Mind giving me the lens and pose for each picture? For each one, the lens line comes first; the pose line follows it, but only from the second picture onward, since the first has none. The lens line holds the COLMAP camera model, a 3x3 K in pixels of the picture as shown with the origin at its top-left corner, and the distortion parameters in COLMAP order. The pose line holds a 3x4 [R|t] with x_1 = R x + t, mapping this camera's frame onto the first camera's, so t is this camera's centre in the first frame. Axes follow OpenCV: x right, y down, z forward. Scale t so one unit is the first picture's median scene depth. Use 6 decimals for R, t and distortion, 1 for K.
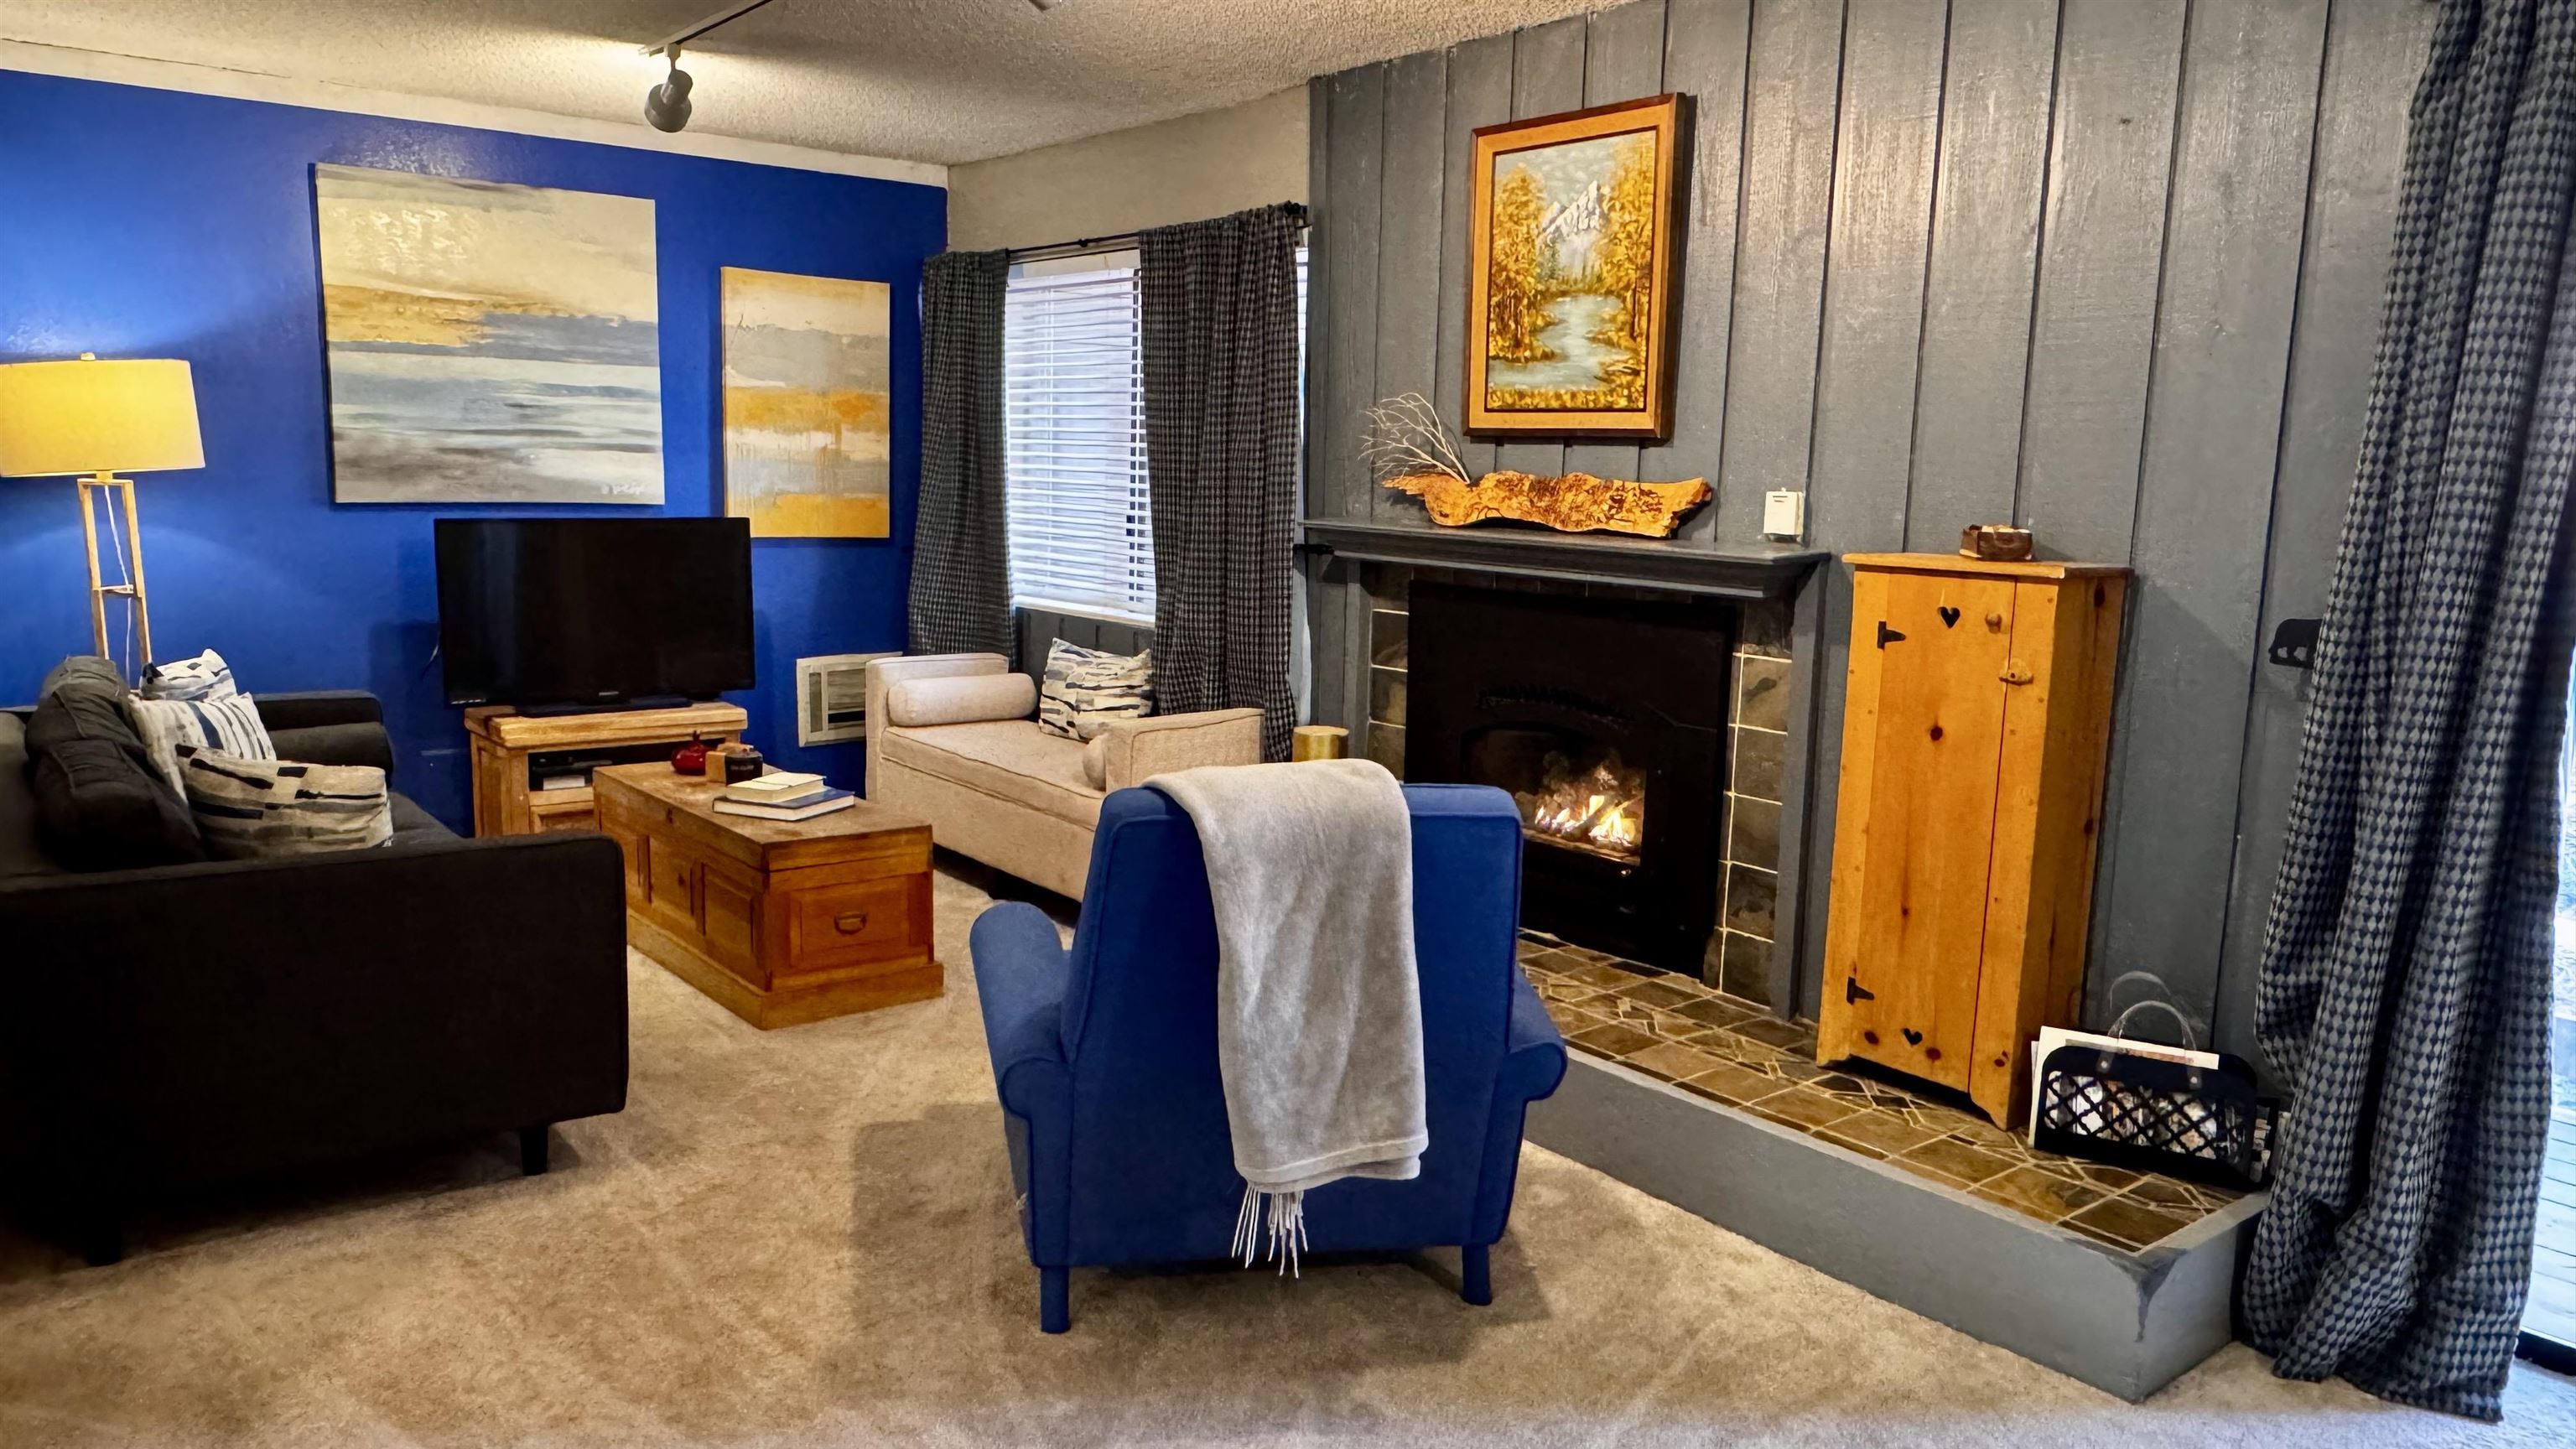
lens RADIAL K [[1747.4, 0, 1265.0], [0, 1747.4, 724.7], [0, 0, 1]] dist [0.002887, -0.003187]
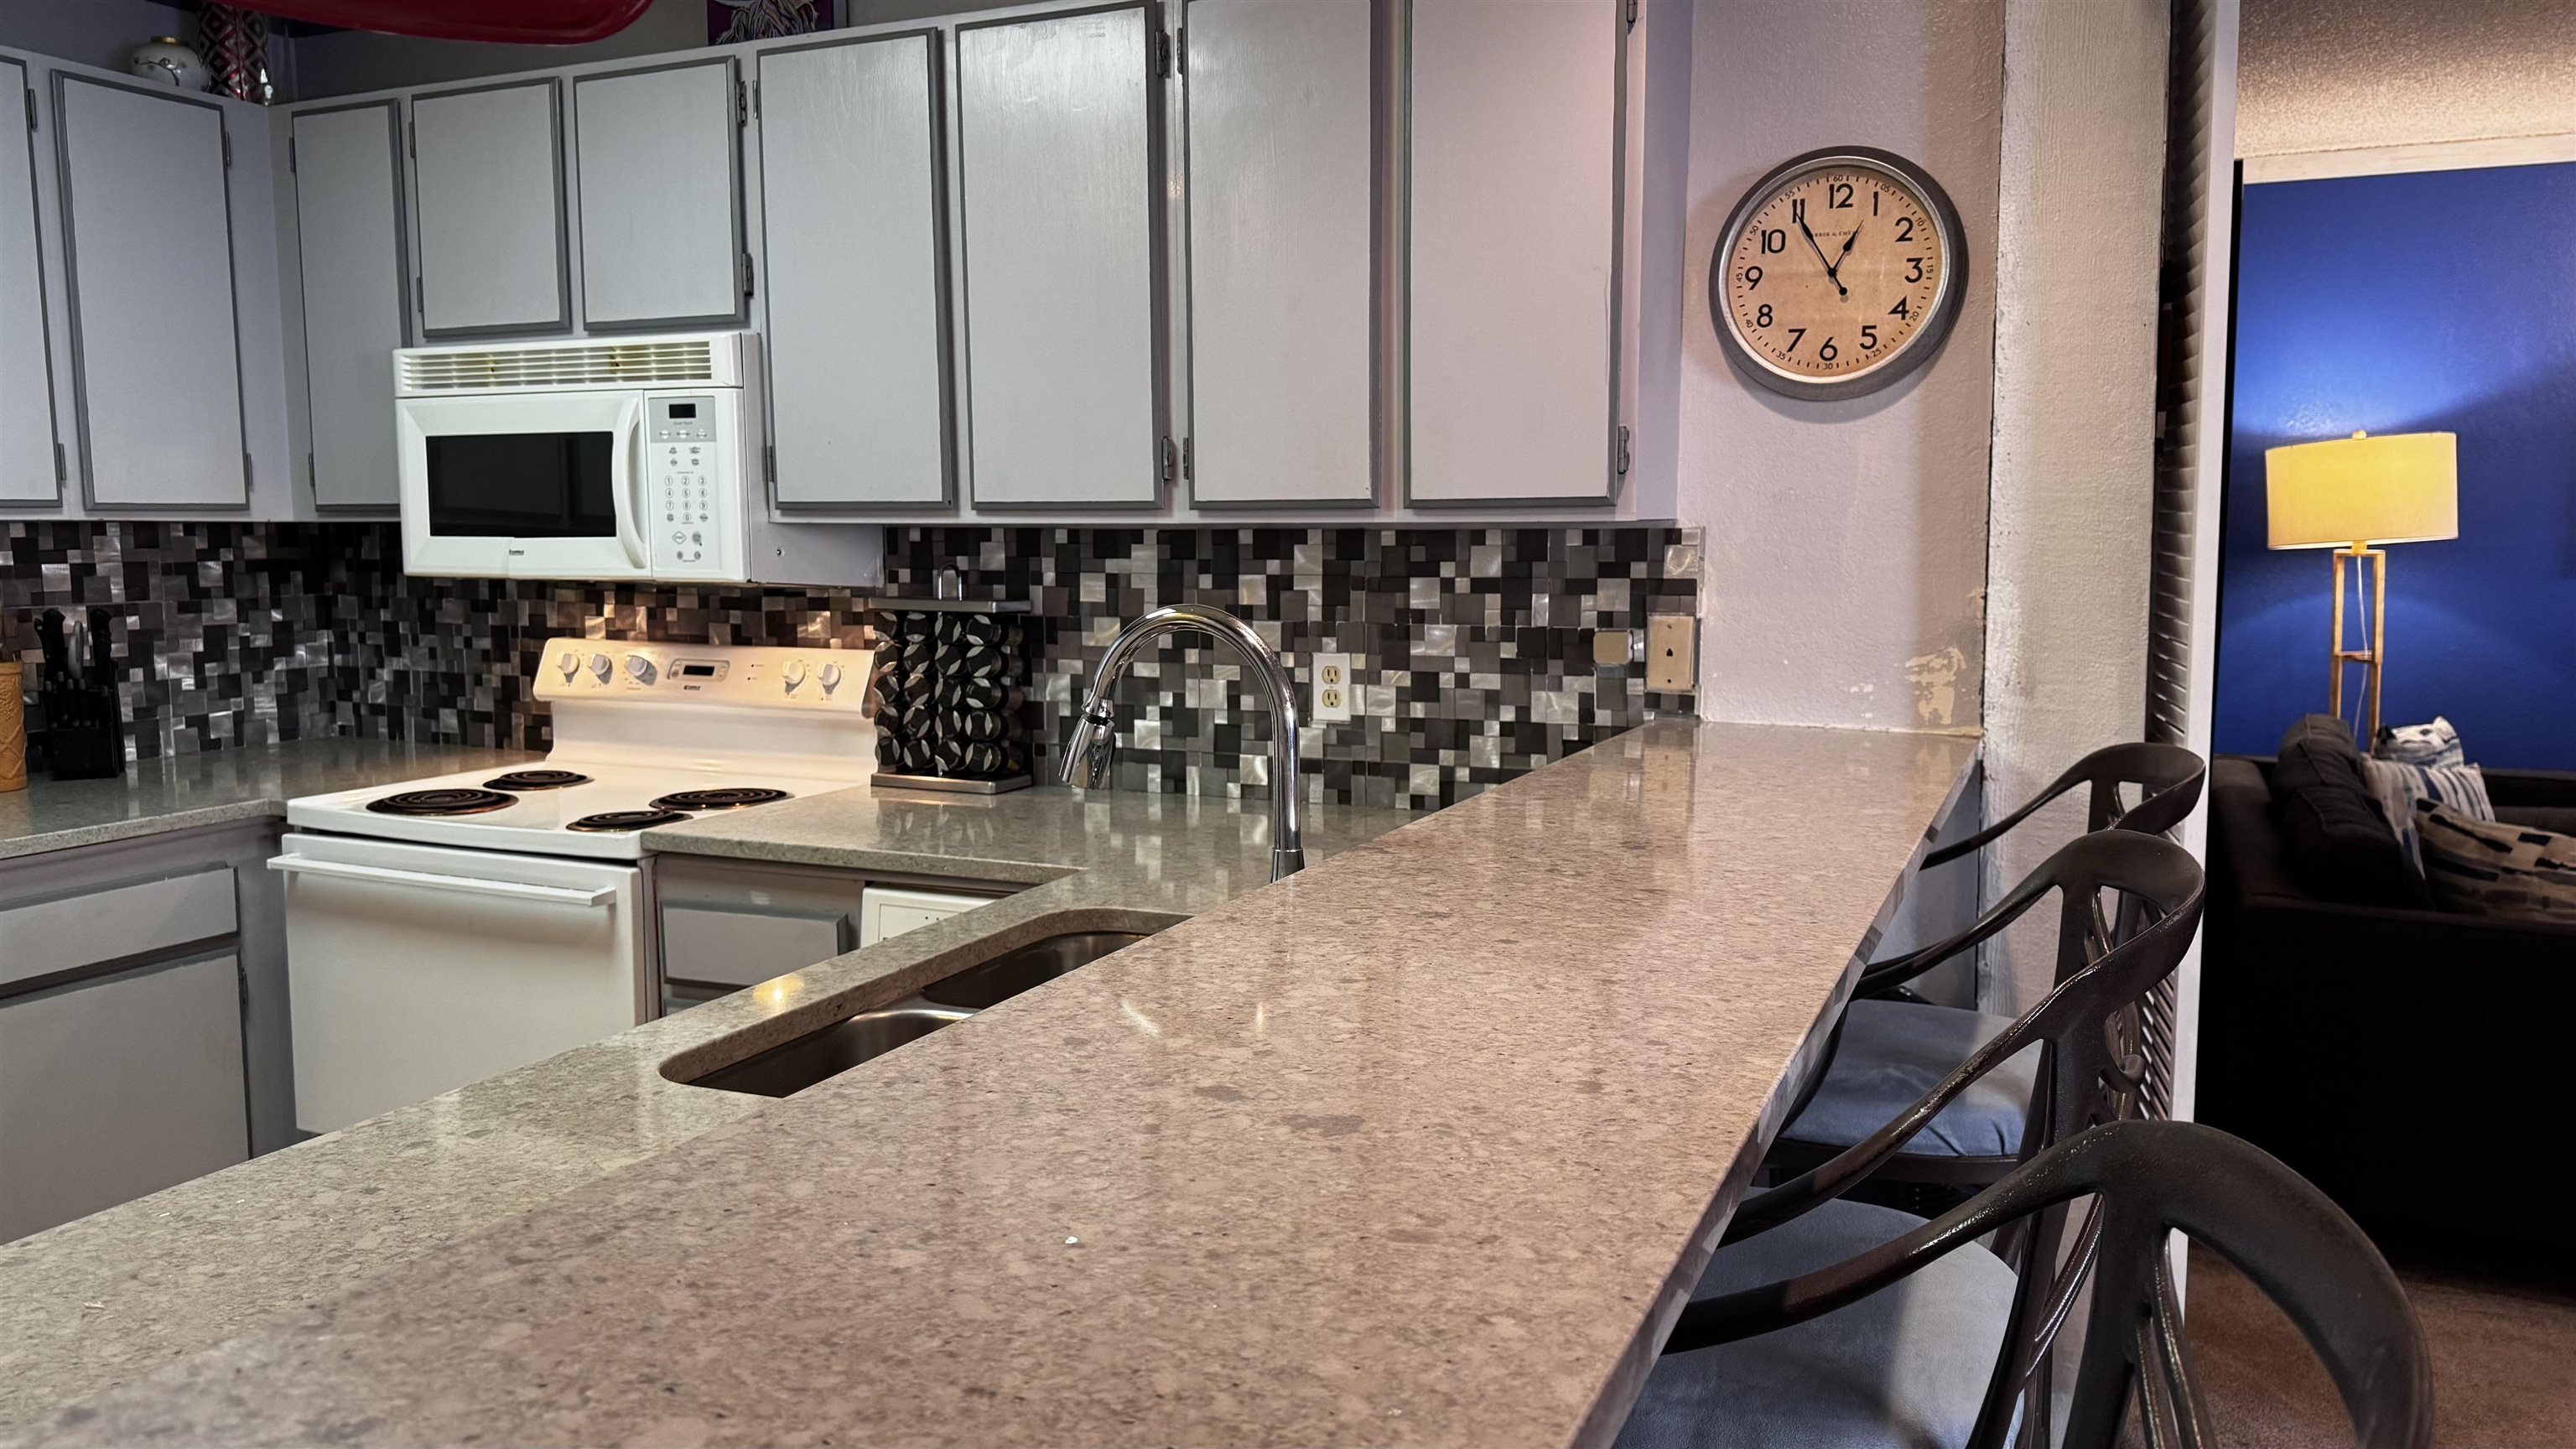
lens RADIAL K [[1803.1, 0, 1315.7], [0, 1803.1, 720.6], [0, 0, 1]] dist [0.075278, -0.075477]
pose [[0.475278, 0.072812, -0.876818, 0.013533], [-0.118675, 0.992768, 0.018113, 0.016767], [0.871795, 0.095447, 0.480481, -0.071896]]
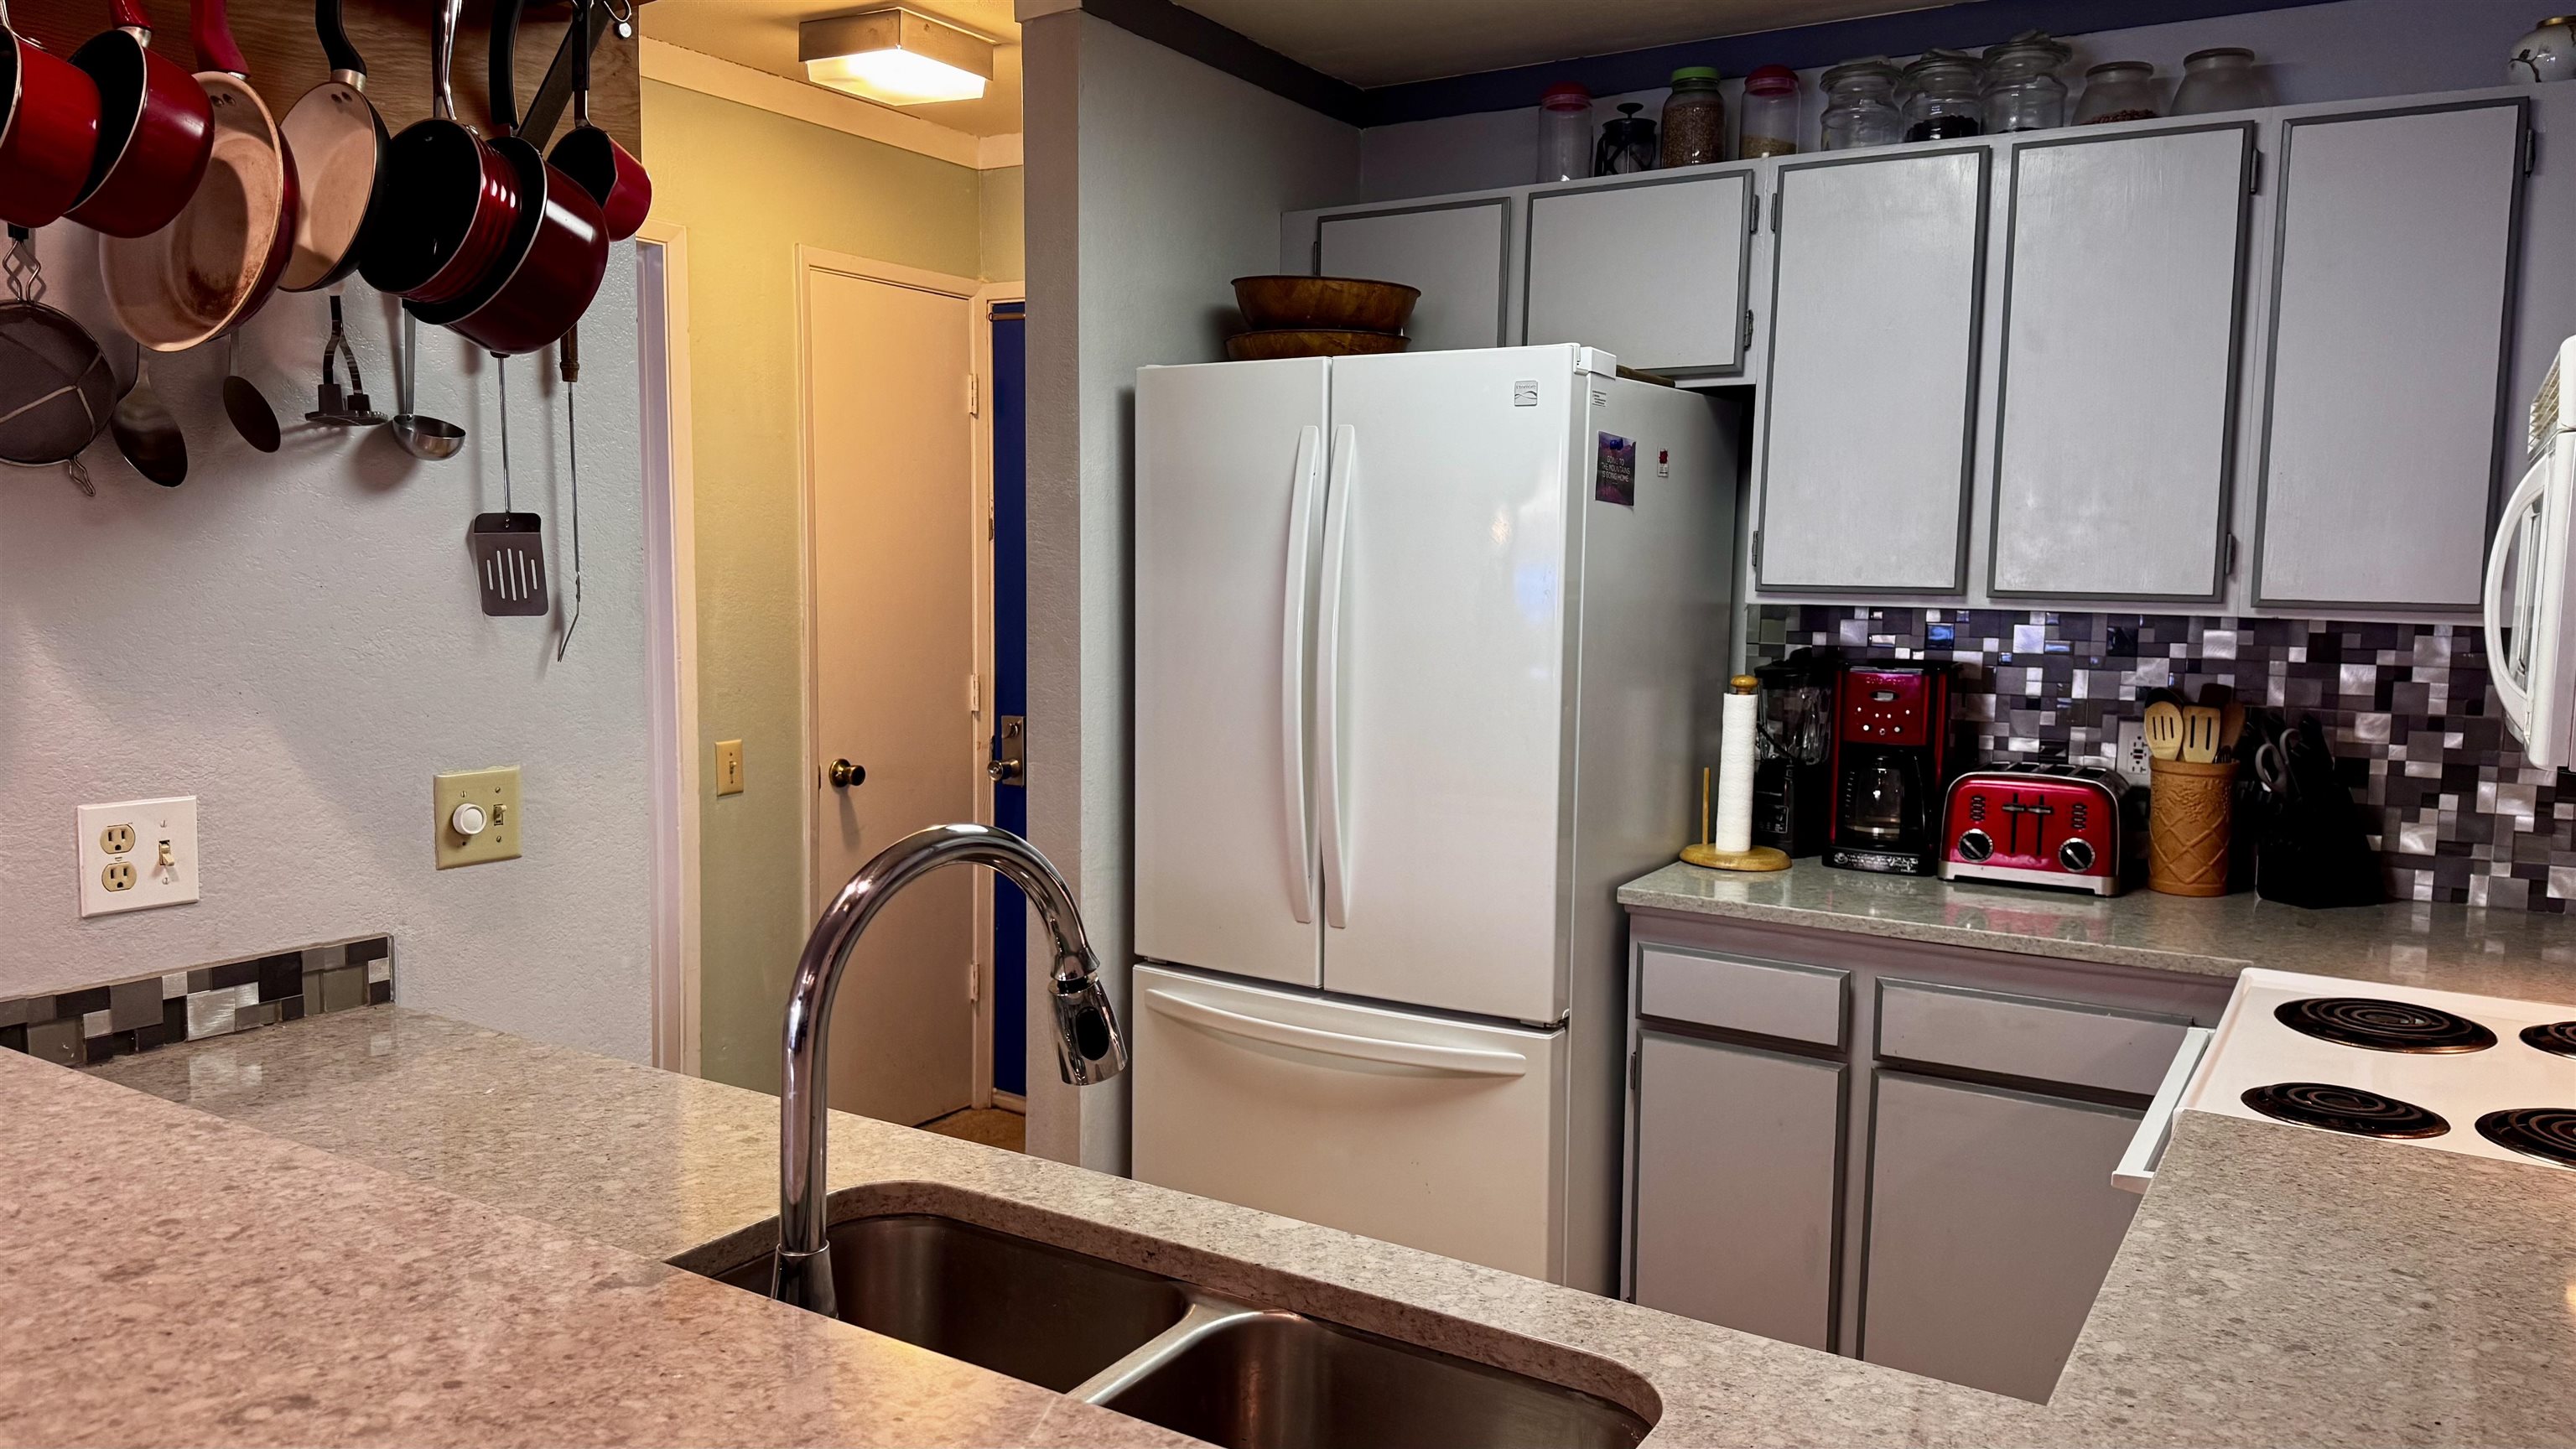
lens RADIAL K [[1803.1, 0, 1290.2], [0, 1803.1, 729.4], [0, 0, 1]] dist [0.075278, -0.075477]
pose [[-0.938424, -0.004785, -0.345452, -0.301025], [-0.089633, 0.969039, 0.230065, -0.068638], [0.333656, 0.246863, -0.909798, 0.319837]]
